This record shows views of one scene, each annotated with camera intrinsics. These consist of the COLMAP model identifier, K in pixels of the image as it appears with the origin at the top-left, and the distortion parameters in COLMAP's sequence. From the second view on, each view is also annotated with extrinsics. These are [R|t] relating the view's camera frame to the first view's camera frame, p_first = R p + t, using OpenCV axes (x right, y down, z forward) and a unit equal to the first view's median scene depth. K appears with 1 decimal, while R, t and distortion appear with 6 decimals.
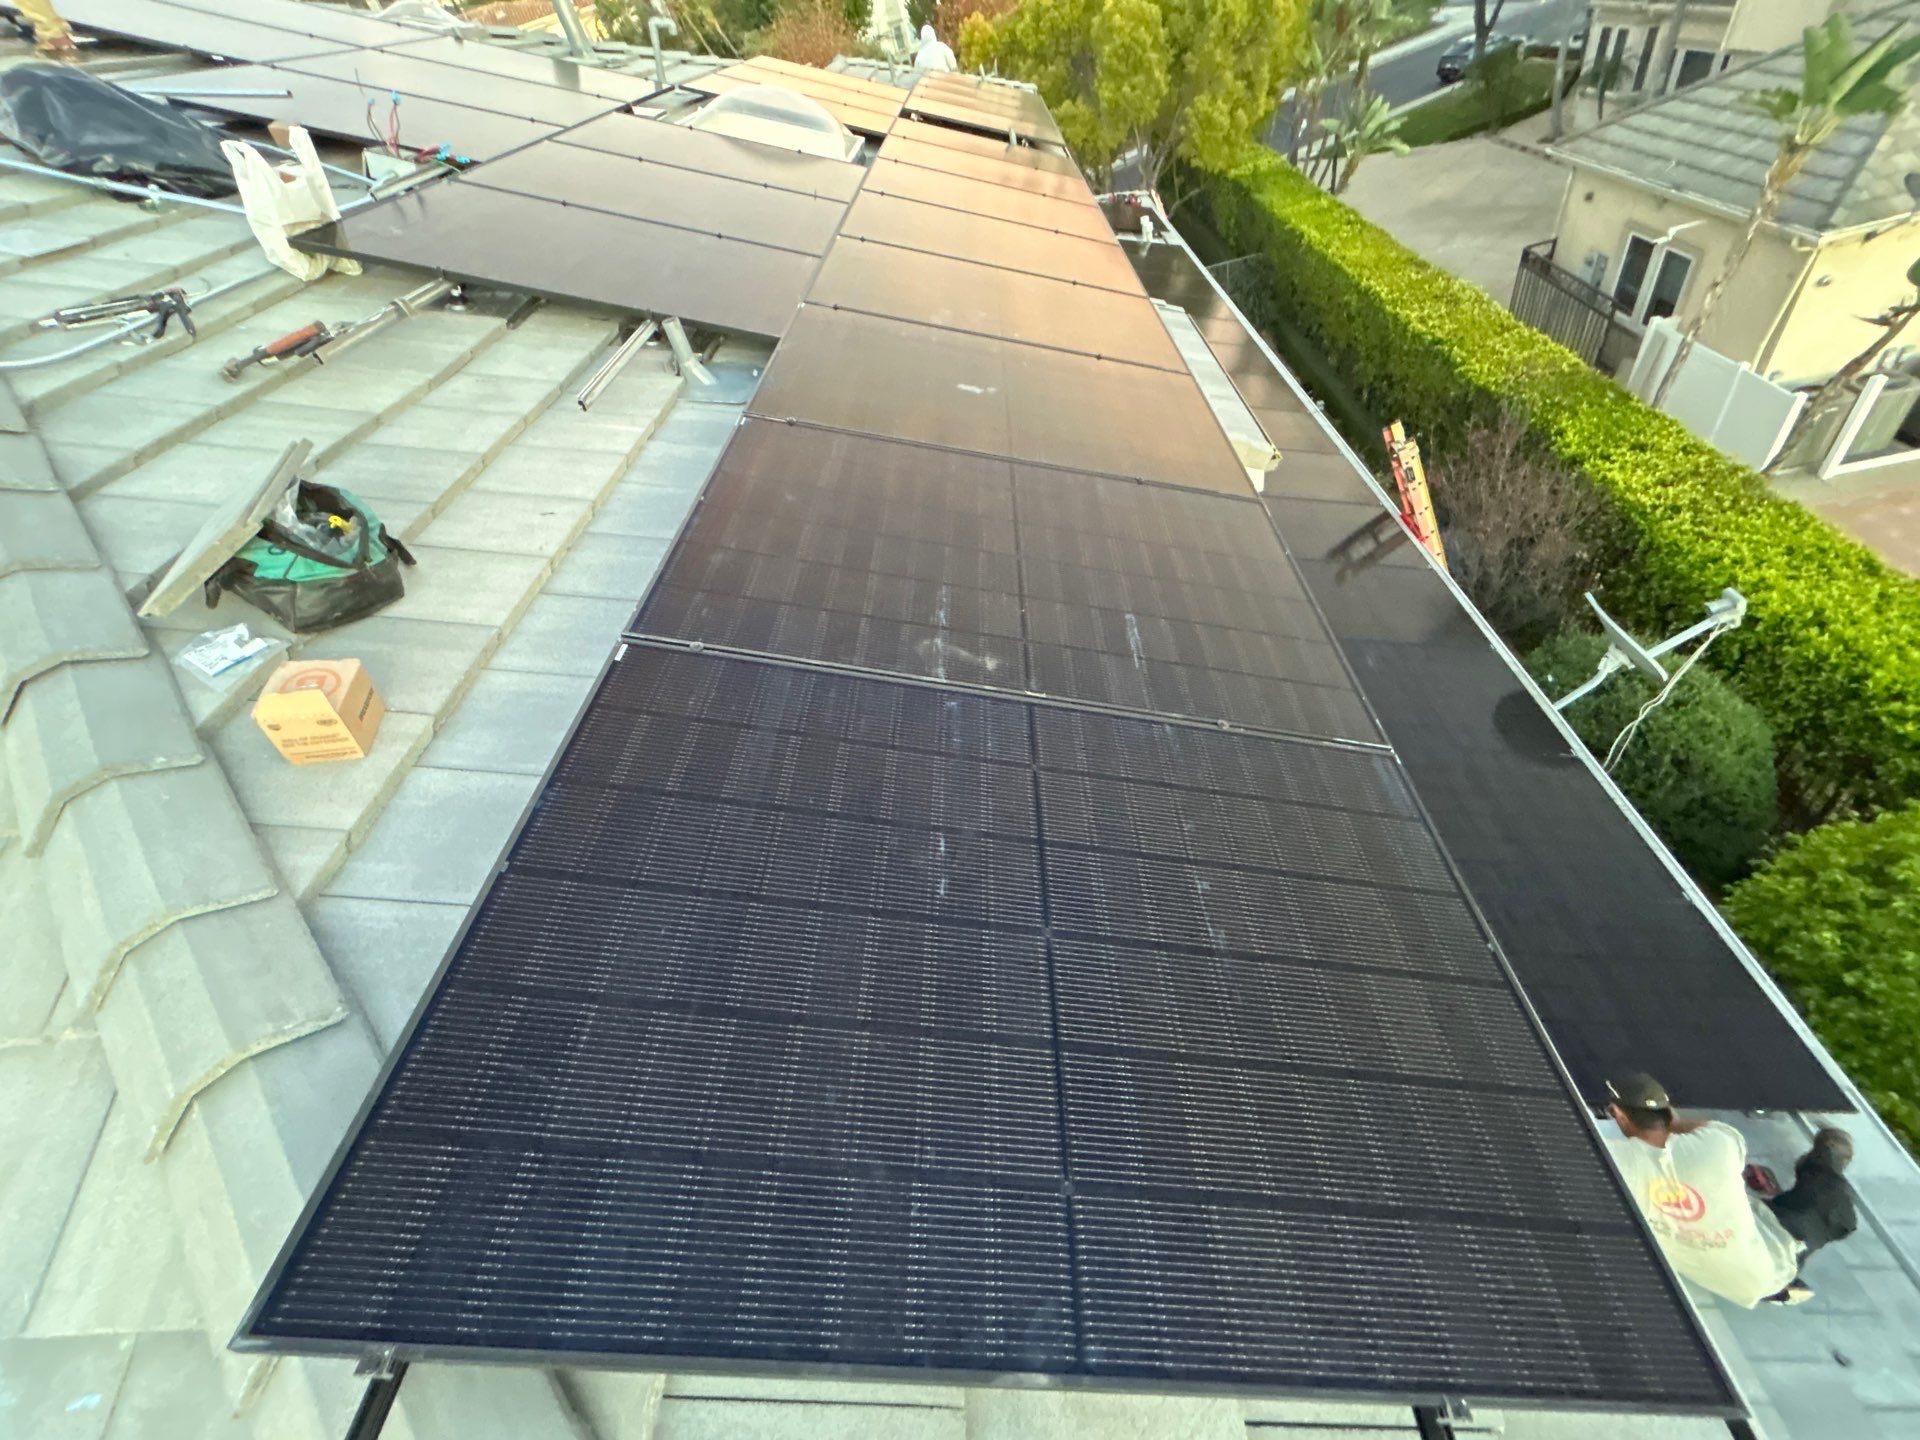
lens RADIAL K [[770.9, 0, 967.0], [0, 770.9, 720.8], [0, 0, 1]] dist [0.000825, -0.000181]
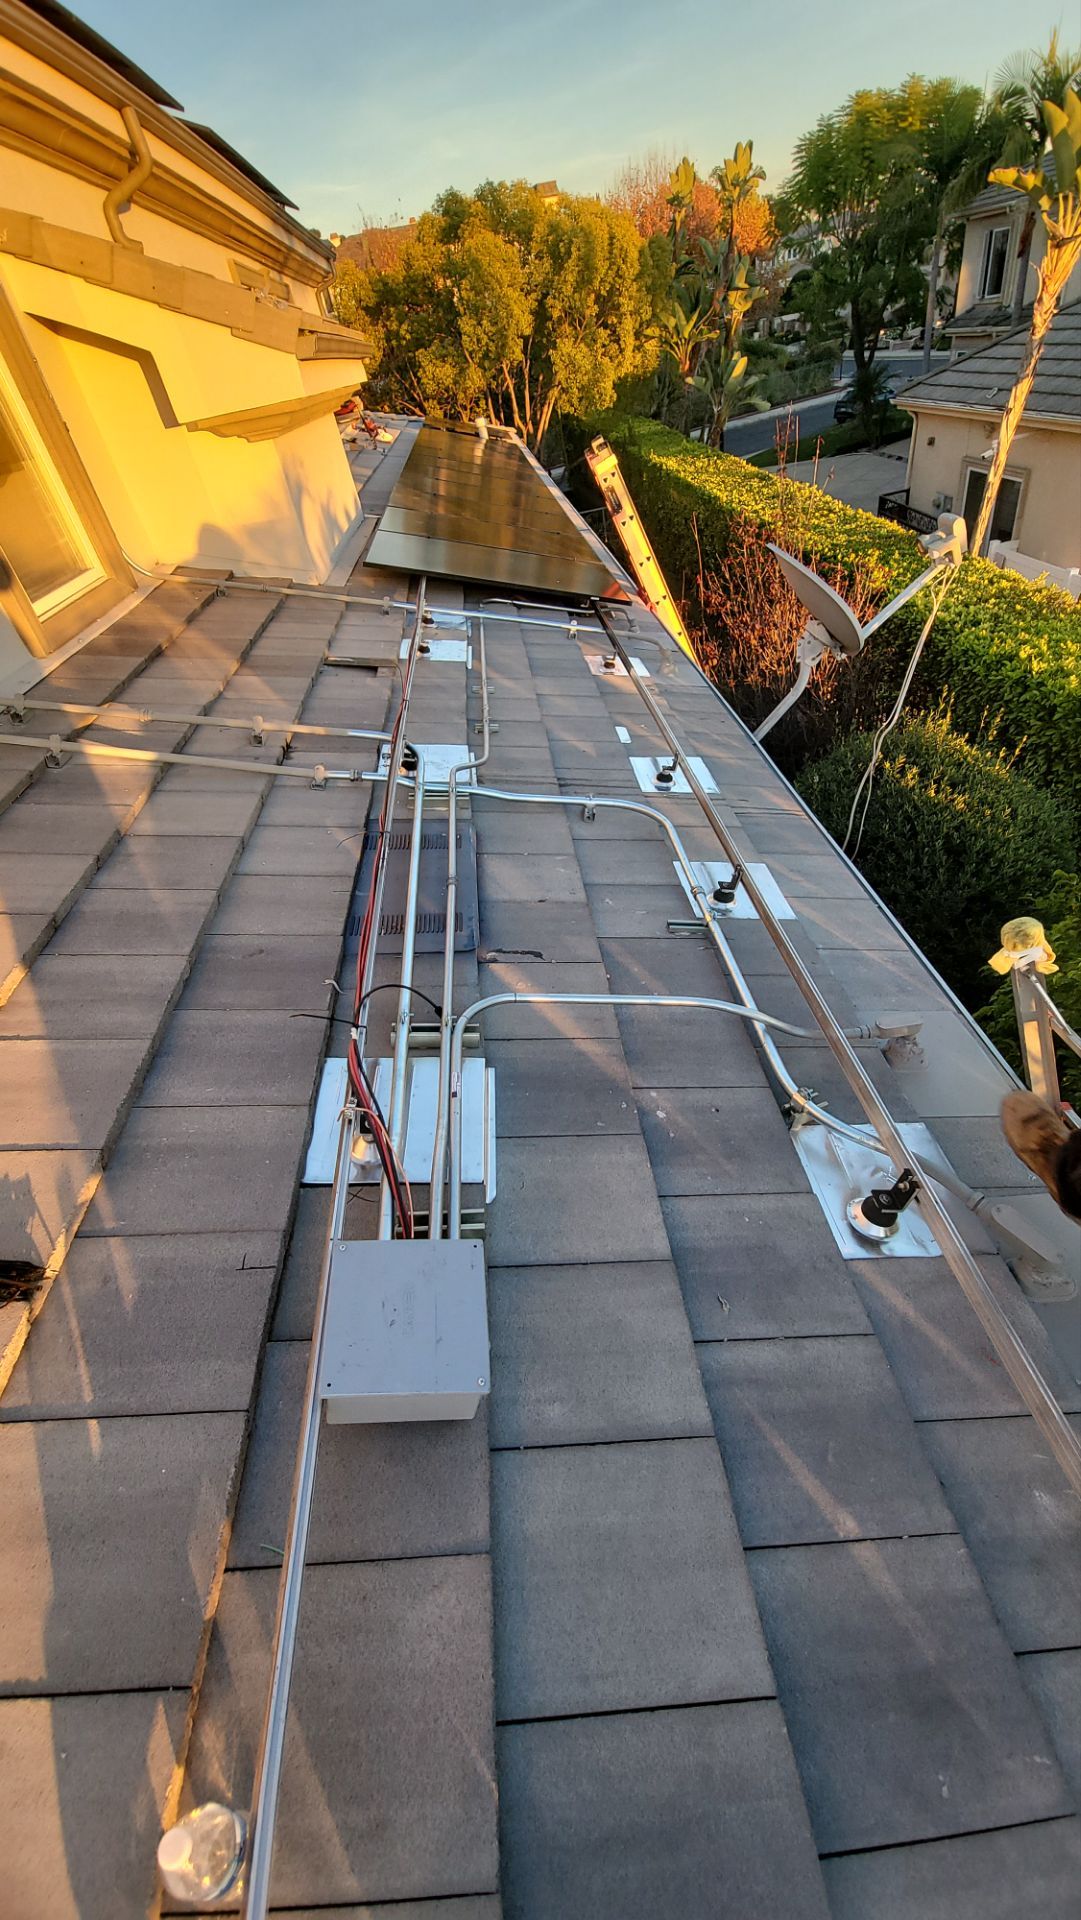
lens RADIAL K [[752.1, 0, 540.5], [0, 752.1, 960.0], [0, 0, 1]] dist [0.000725, 0.000087]
pose [[0.994233, -0.013720, 0.106365, 0.180034], [0.023699, 0.995372, -0.093134, 0.085111], [-0.104595, 0.095117, 0.989956, 0.135925]]
